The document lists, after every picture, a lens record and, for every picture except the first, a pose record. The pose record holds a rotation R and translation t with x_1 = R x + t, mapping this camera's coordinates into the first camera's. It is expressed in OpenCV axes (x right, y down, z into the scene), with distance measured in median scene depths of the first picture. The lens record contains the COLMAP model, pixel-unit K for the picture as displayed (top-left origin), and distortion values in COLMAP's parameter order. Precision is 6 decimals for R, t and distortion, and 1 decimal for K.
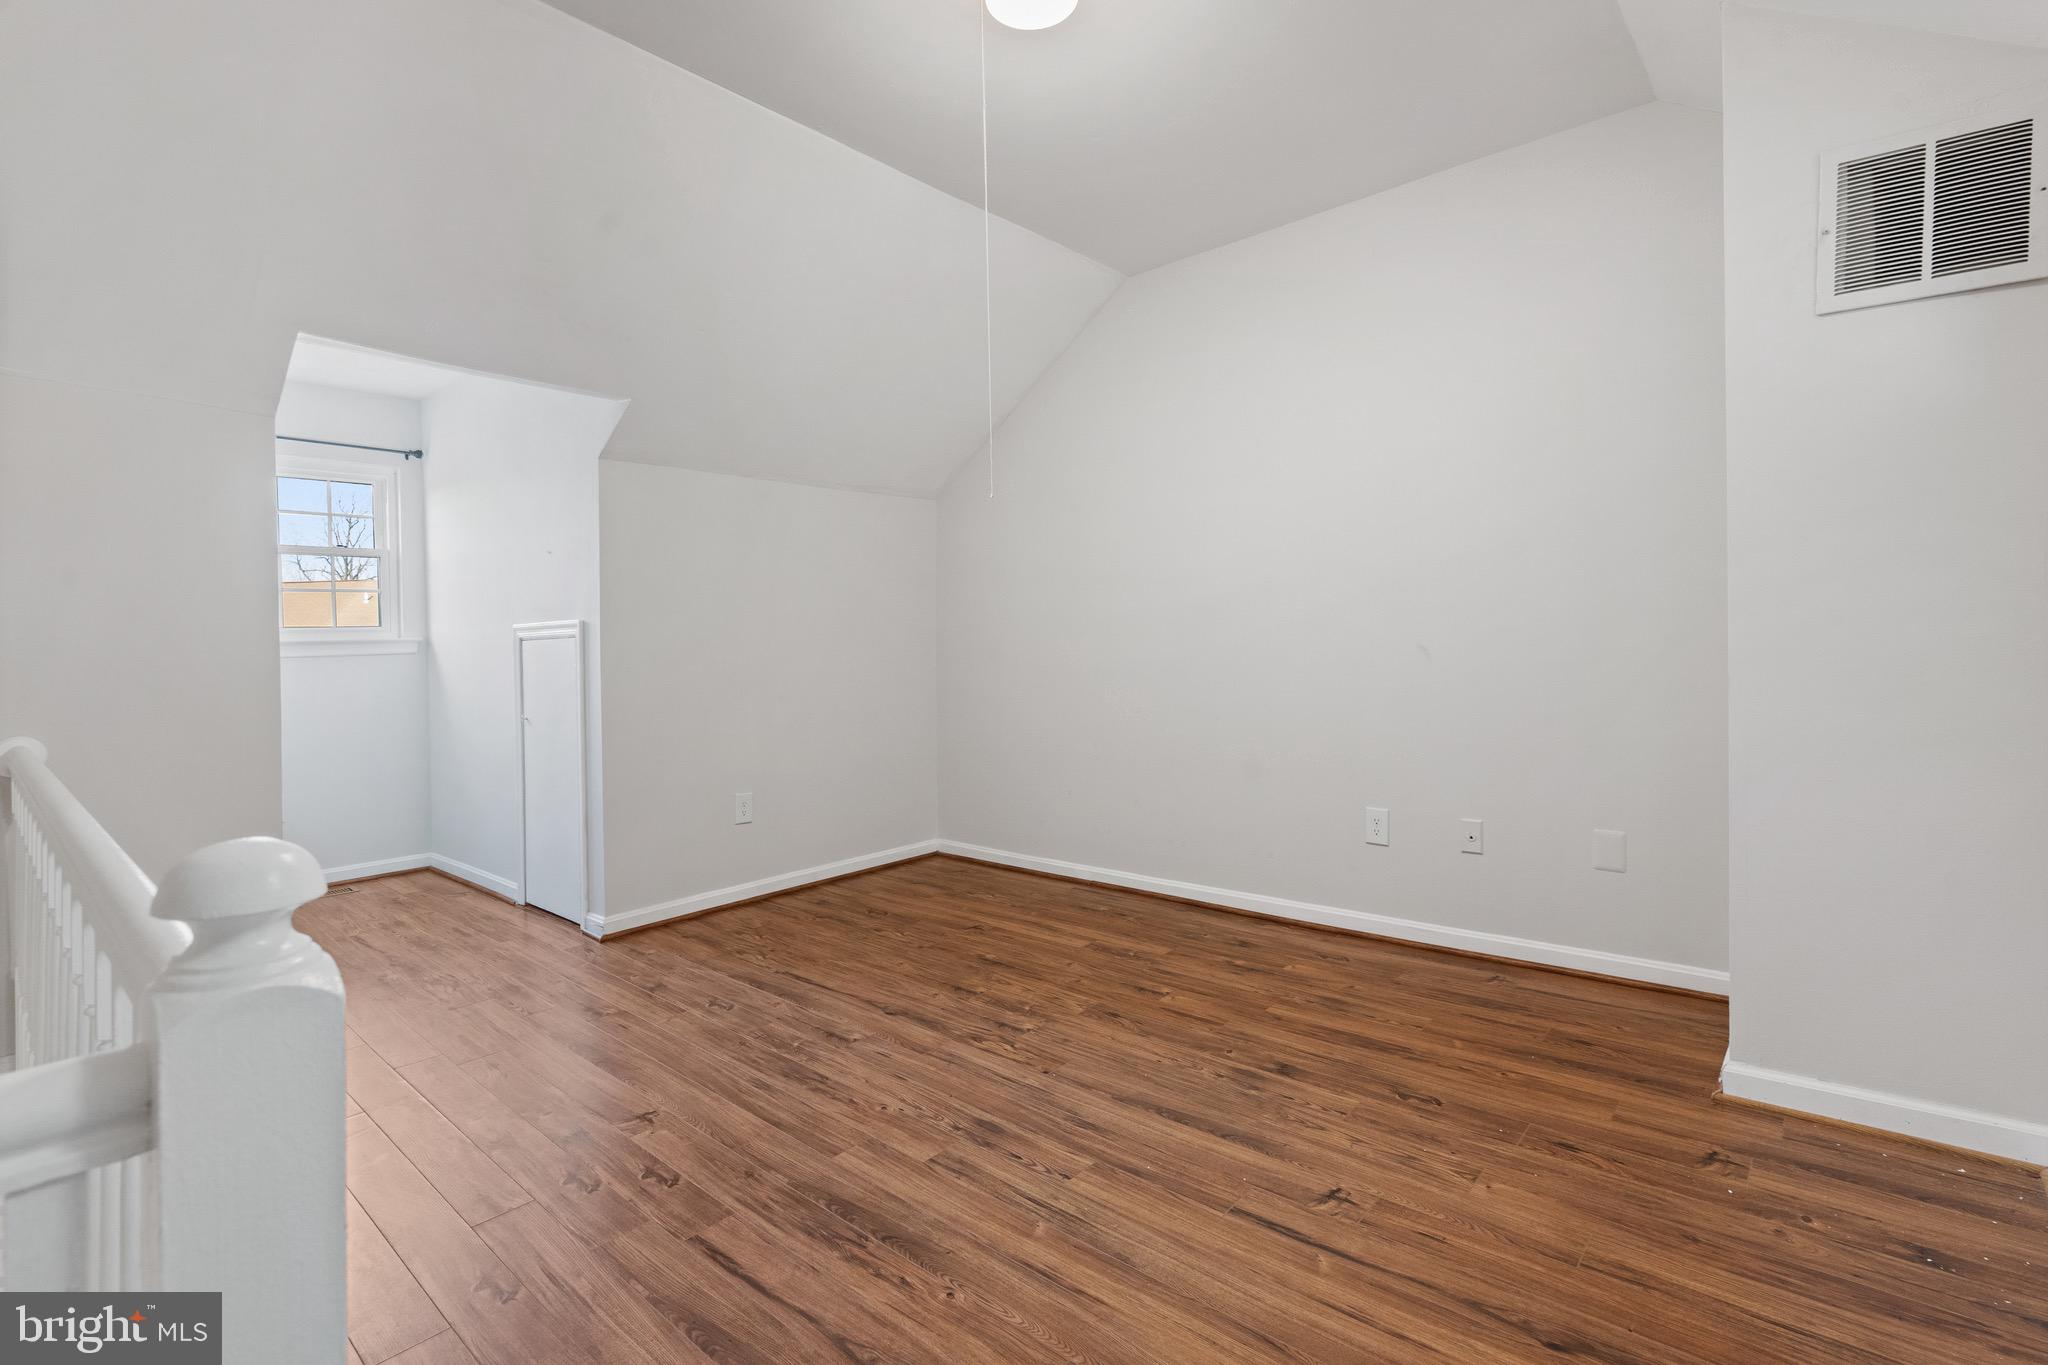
lens RADIAL K [[947.5, 0, 1030.1], [0, 947.5, 663.9], [0, 0, 1]] dist [-0.005326, 0.002173]
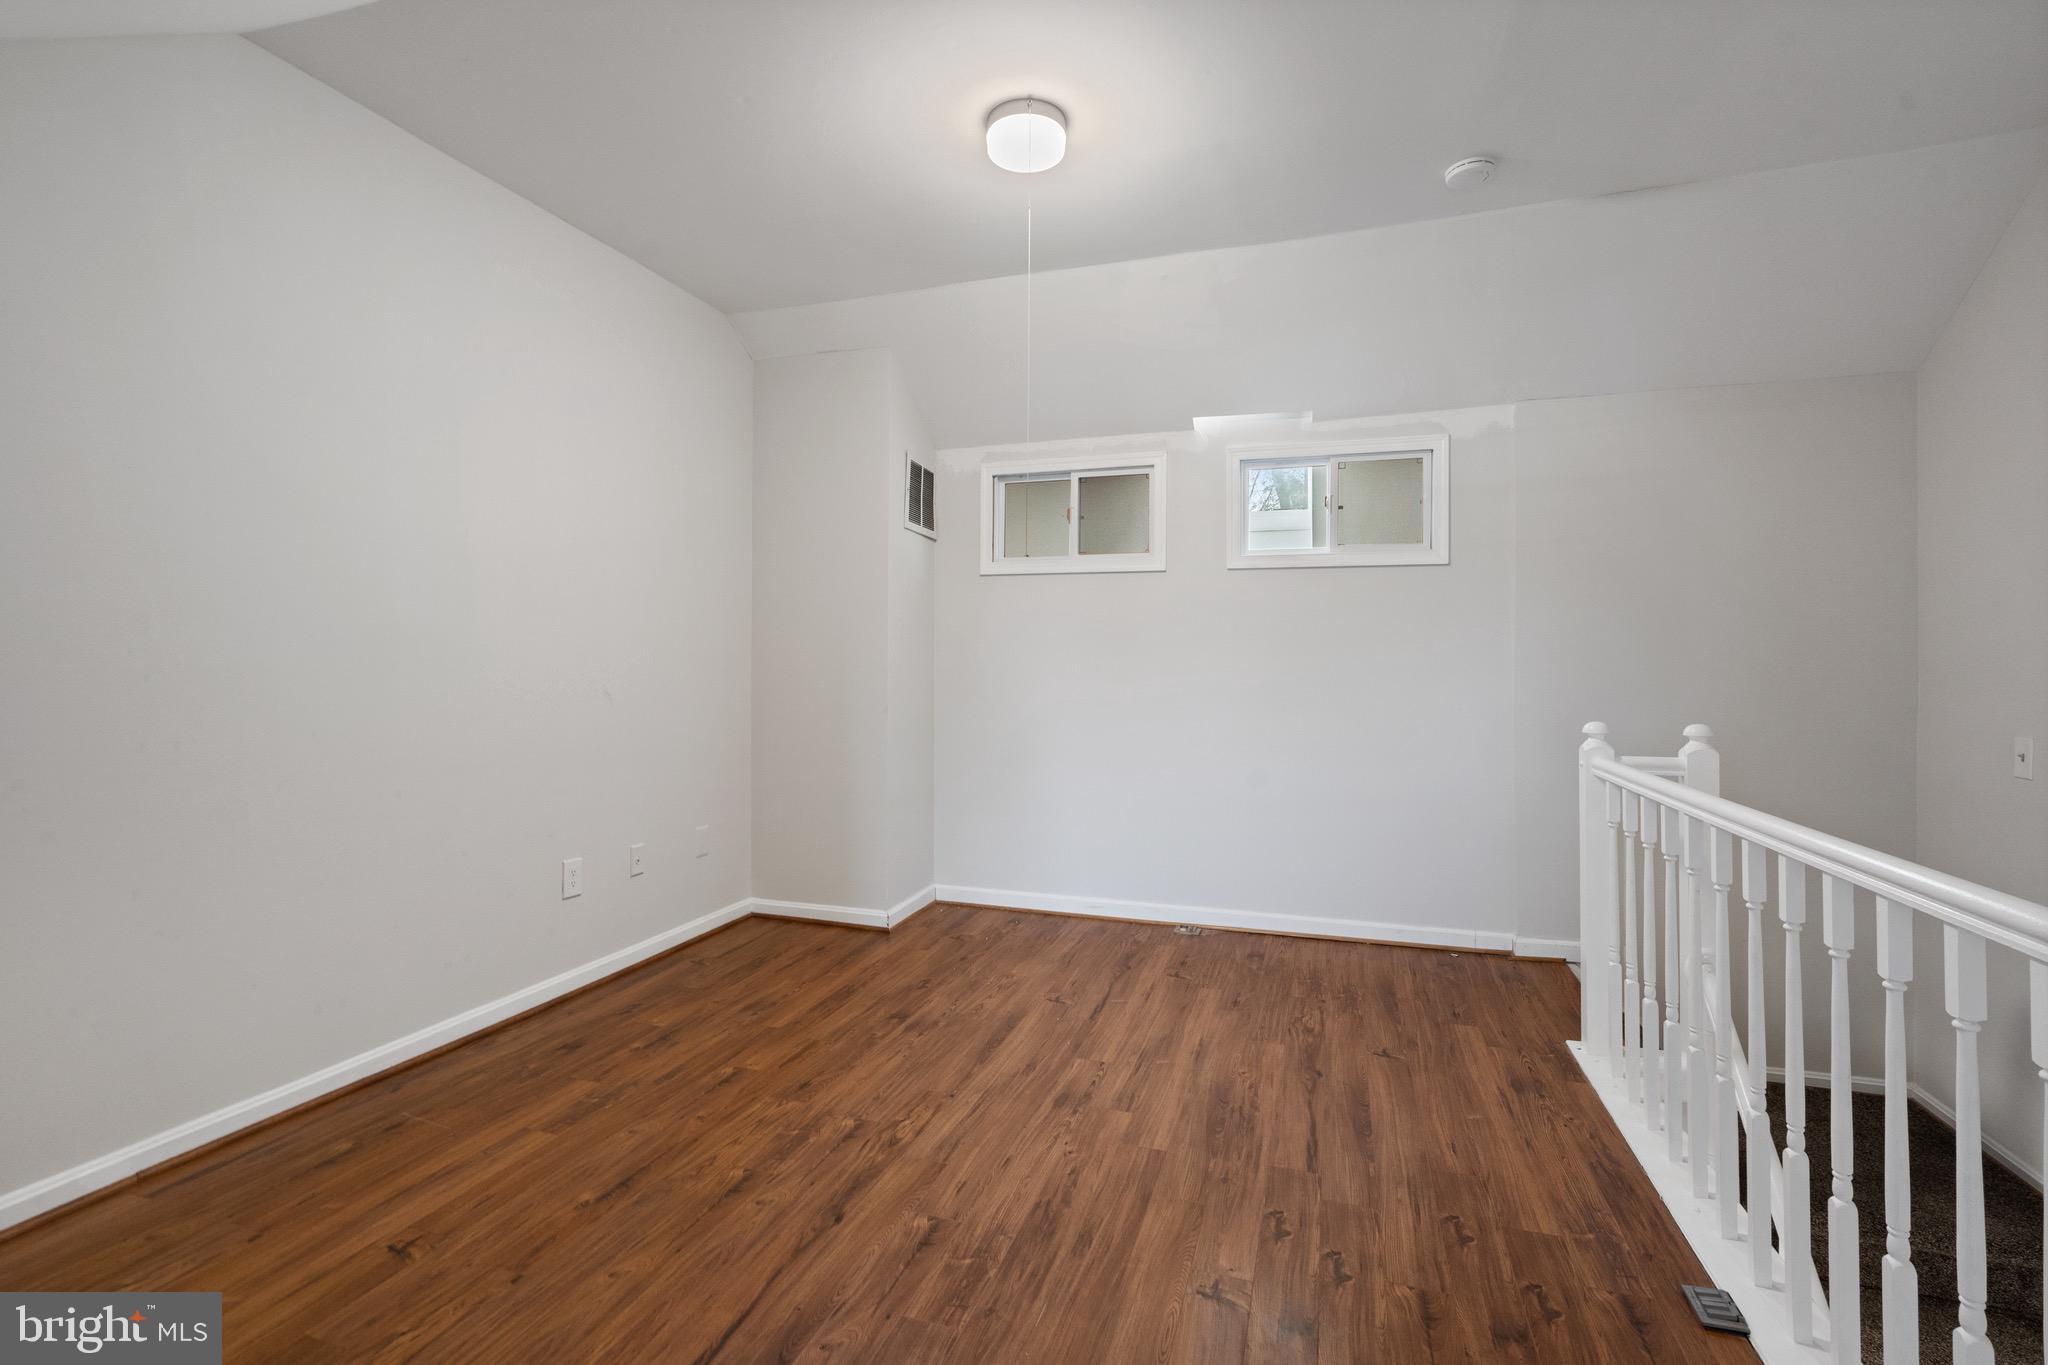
lens RADIAL K [[947.5, 0, 1030.4], [0, 947.5, 677.1], [0, 0, 1]] dist [-0.005326, 0.002173]
pose [[-0.396526, 0.011021, 0.917957, -0.955722], [0.022041, 0.999754, -0.002482, -0.026911], [-0.917759, 0.019249, -0.396671, 1.286158]]
